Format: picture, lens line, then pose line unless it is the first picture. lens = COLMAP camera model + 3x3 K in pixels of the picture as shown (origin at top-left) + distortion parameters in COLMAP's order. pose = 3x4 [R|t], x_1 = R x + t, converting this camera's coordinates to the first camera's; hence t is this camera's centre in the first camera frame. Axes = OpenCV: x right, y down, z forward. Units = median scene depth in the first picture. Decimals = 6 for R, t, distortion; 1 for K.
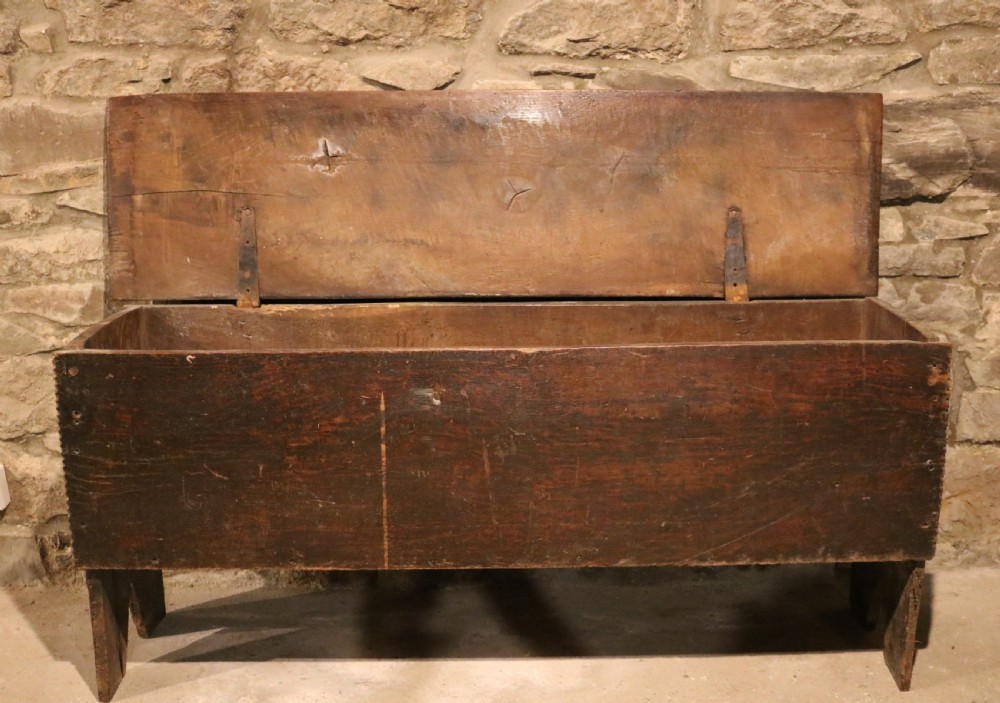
lens RADIAL K [[1195.3, 0, 491.4], [0, 1195.3, 350.0], [0, 0, 1]] dist [-0.100505, 0.000000]
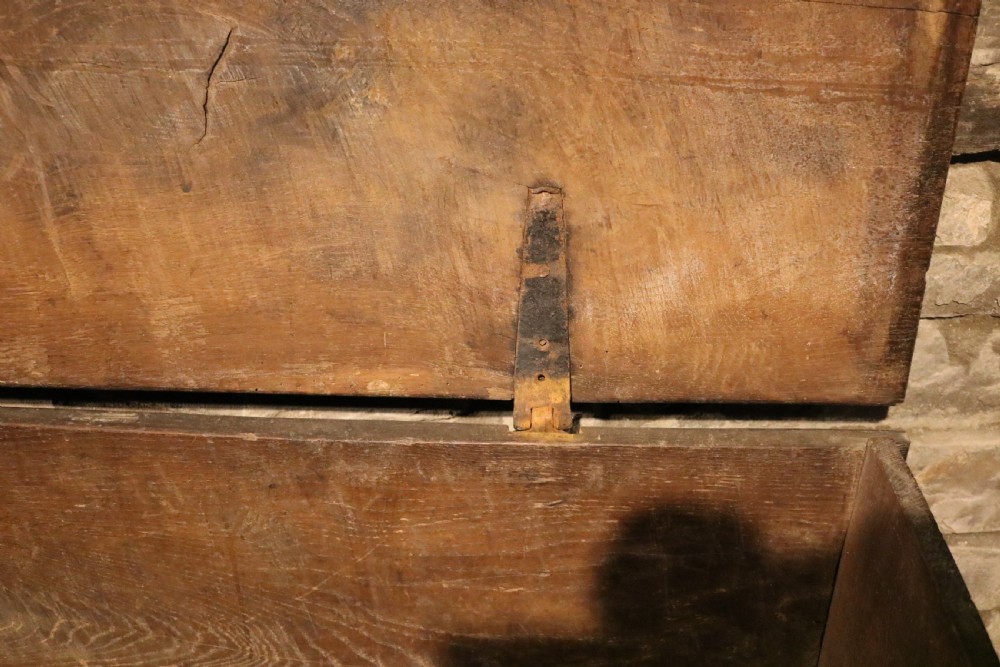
lens RADIAL K [[1076.9, 0, 507.9], [0, 1076.9, 333.4], [0, 0, 1]] dist [-0.087942, 0.000000]
pose [[0.999639, 0.026746, -0.002429, 0.194675], [-0.024440, 0.943457, 0.330594, -0.185642], [0.011133, -0.330415, 0.943770, 0.671043]]
